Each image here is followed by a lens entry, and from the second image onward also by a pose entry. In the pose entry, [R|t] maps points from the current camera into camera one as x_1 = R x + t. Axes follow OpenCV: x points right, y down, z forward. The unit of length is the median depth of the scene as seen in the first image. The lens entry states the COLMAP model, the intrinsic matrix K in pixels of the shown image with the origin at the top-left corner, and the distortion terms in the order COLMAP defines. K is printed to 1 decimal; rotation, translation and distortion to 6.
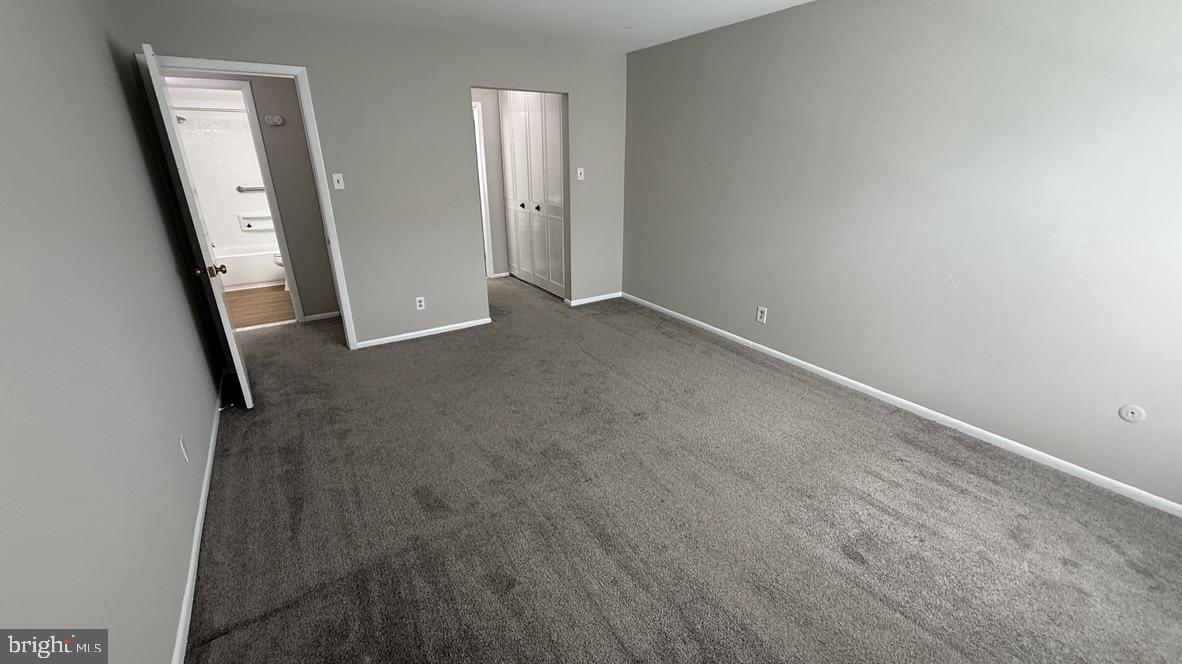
lens RADIAL K [[470.6, 0, 586.4], [0, 470.6, 330.4], [0, 0, 1]] dist [0.000350, 0.000273]
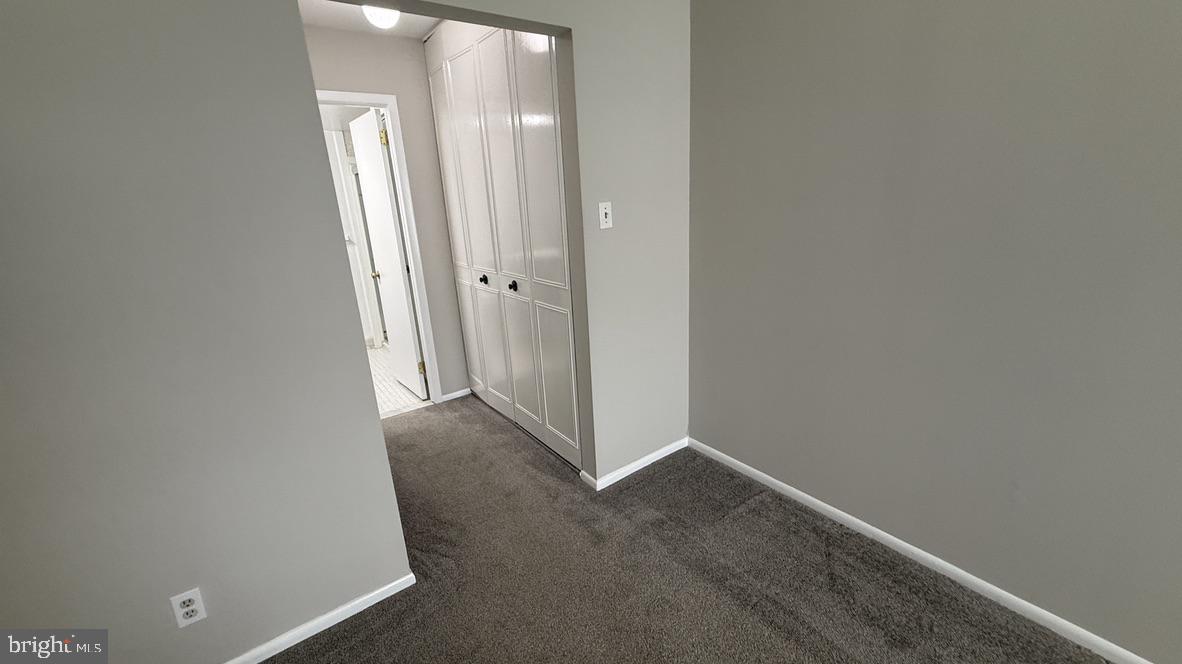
lens RADIAL K [[470.6, 0, 586.4], [0, 470.6, 330.4], [0, 0, 1]] dist [0.000350, 0.000273]
pose [[0.996783, -0.067226, 0.043643, -0.051918], [0.070497, 0.994431, -0.078341, -0.172607], [-0.038134, 0.081166, 0.995971, 0.512245]]
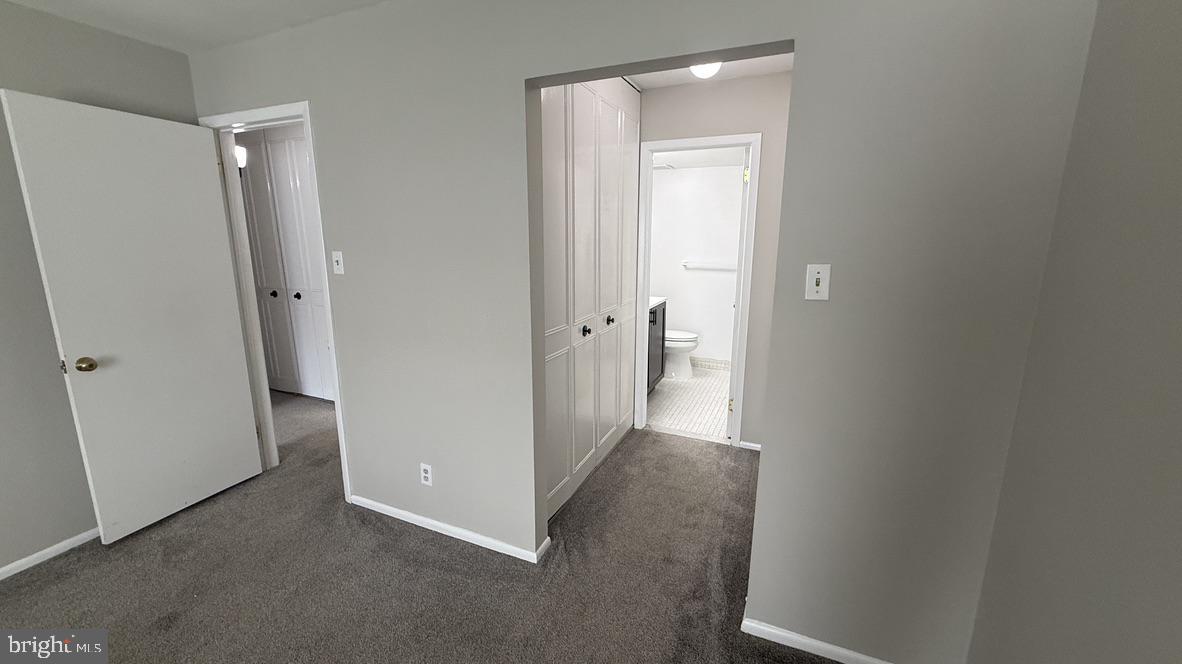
lens RADIAL K [[470.6, 0, 586.4], [0, 470.6, 330.4], [0, 0, 1]] dist [0.000350, 0.000273]
pose [[0.544325, 0.176592, -0.820077, 0.154518], [-0.300268, 0.953835, 0.006092, -0.232632], [0.783294, 0.242927, 0.572221, 0.638293]]
